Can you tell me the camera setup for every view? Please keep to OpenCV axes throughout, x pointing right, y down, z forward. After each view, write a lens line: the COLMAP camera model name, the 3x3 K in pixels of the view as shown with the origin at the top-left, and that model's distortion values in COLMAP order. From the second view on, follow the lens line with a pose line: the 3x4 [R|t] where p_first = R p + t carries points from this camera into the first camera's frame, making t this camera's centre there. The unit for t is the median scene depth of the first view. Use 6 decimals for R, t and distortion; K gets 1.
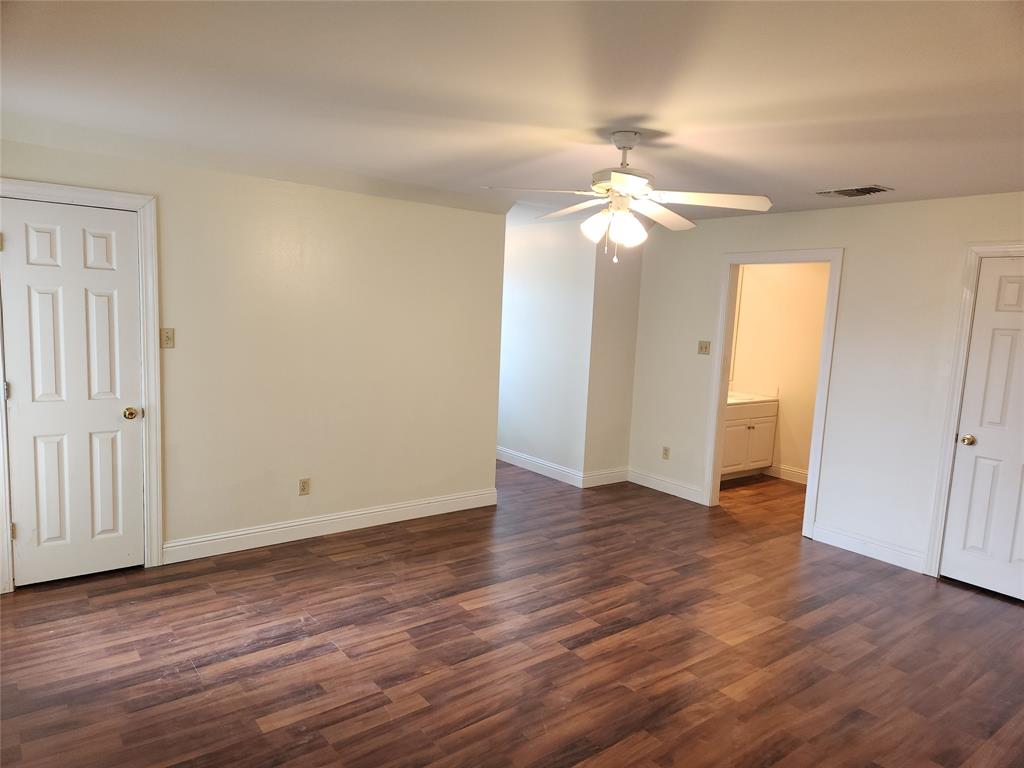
lens RADIAL K [[687.6, 0, 512.0], [0, 687.6, 384.0], [0, 0, 1]] dist [0.093072, -0.003439]
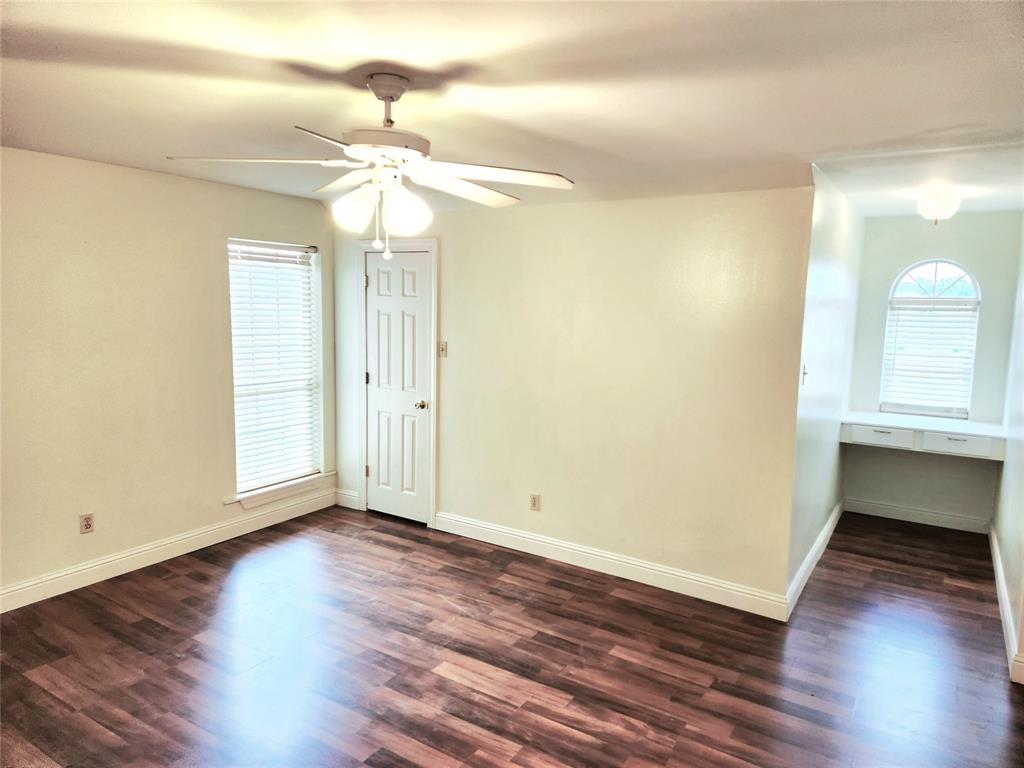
lens RADIAL K [[687.6, 0, 512.0], [0, 687.6, 384.0], [0, 0, 1]] dist [0.093072, -0.003439]
pose [[0.327090, 0.082783, -0.941360, 0.708961], [-0.109611, 0.992755, 0.049217, -0.077767], [0.938615, 0.087085, 0.333794, 0.718757]]
